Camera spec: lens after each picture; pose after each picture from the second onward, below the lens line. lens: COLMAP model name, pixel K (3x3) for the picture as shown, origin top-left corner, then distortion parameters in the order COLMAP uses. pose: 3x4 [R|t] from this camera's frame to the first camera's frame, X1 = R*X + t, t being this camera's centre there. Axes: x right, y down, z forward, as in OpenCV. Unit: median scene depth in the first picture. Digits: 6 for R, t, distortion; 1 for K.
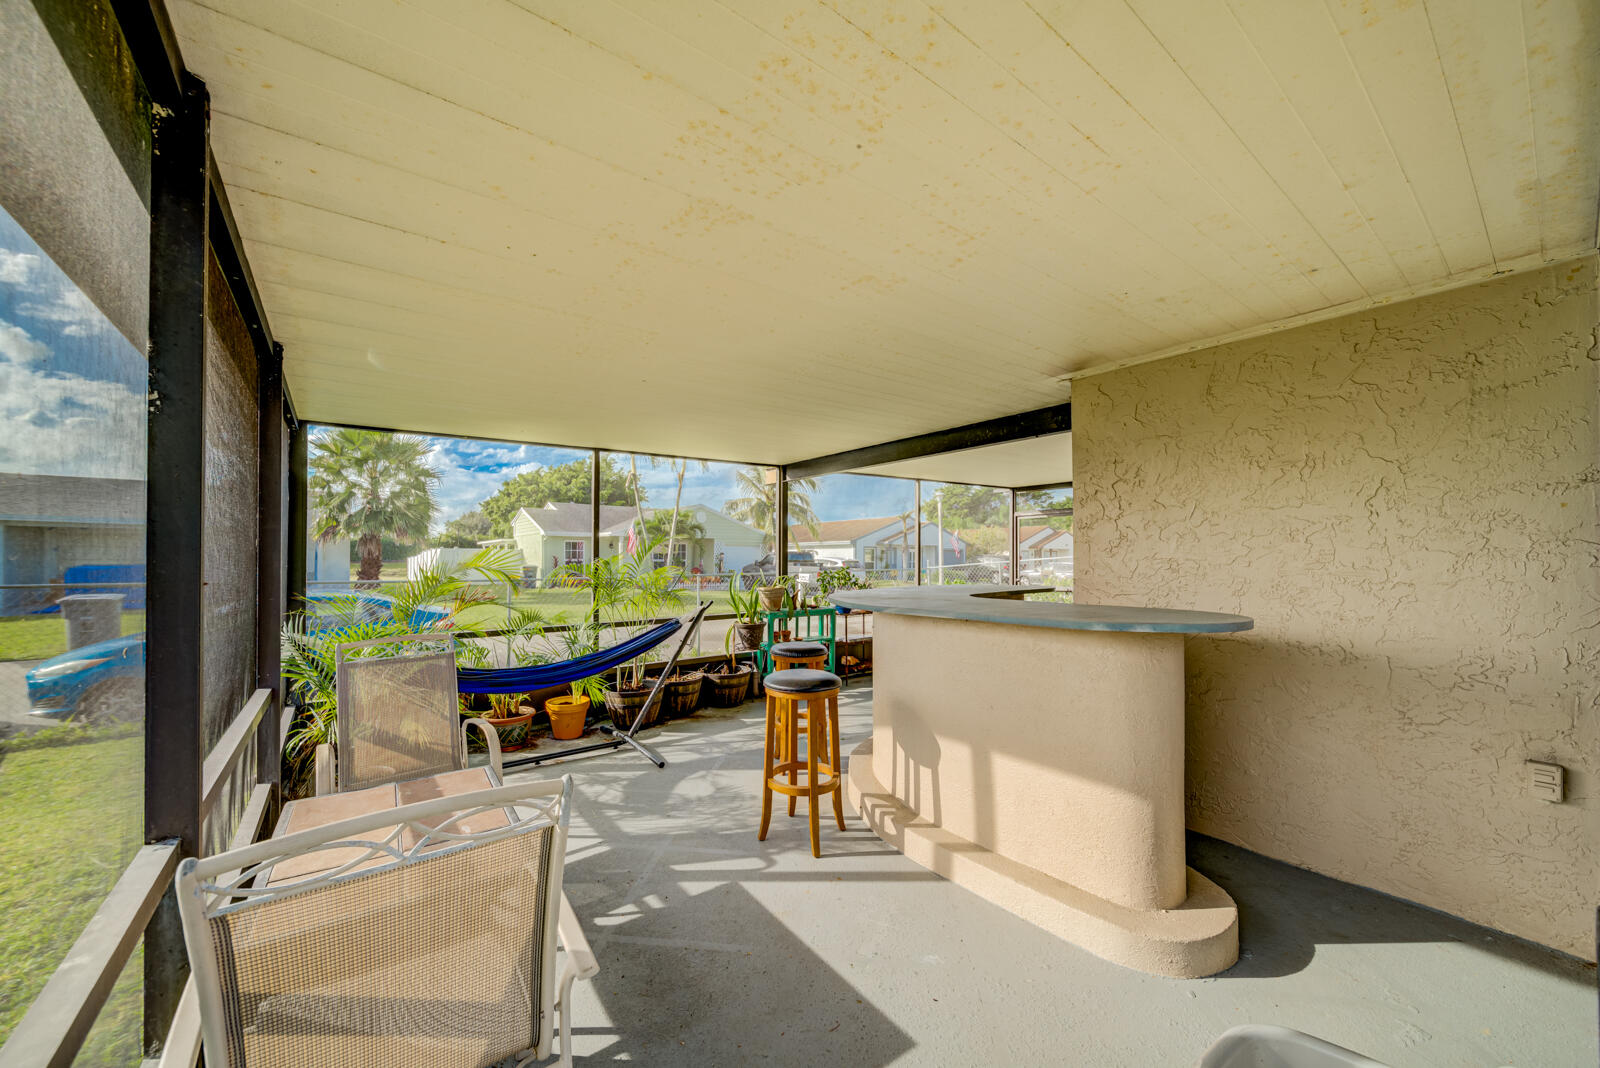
lens RADIAL K [[605.6, 0, 796.4], [0, 605.6, 546.6], [0, 0, 1]] dist [-0.000039, 0.000002]
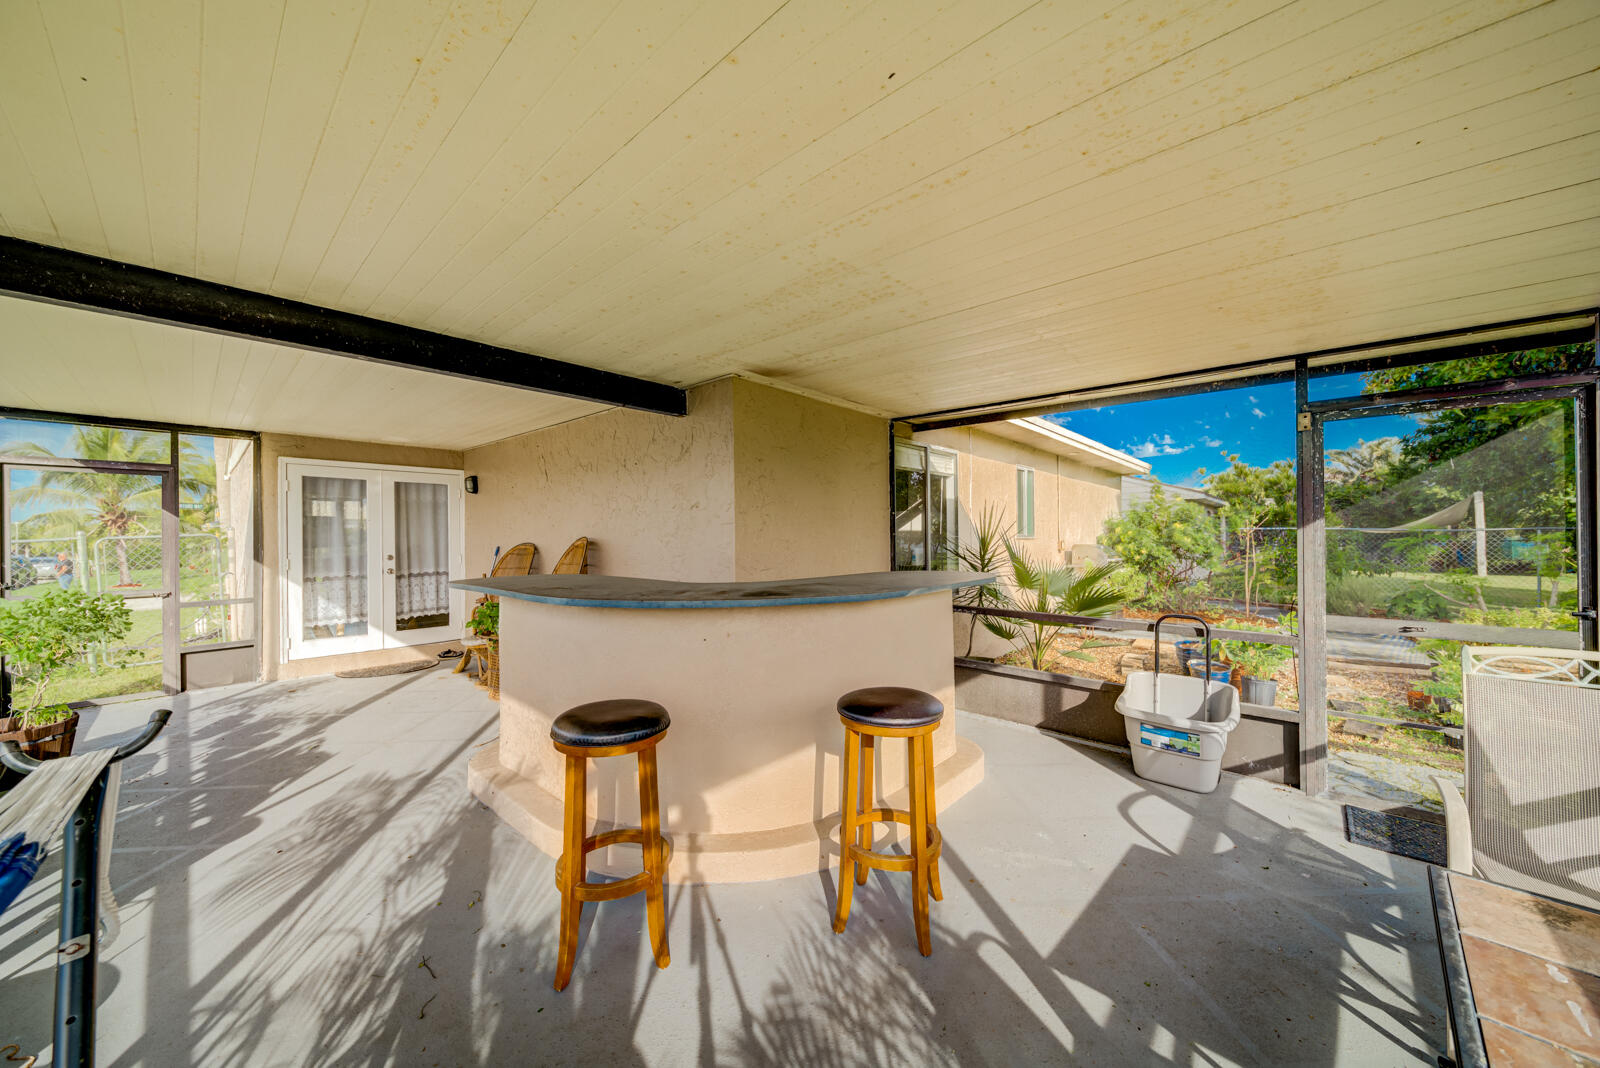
lens RADIAL K [[561.9, 0, 795.8], [0, 561.9, 533.2], [0, 0, 1]] dist [-0.000069, -0.000022]
pose [[-0.174934, 0.012032, 0.984507, -0.709206], [-0.021748, 0.999634, -0.016081, 0.026814], [-0.984340, -0.024224, -0.174608, 1.367425]]
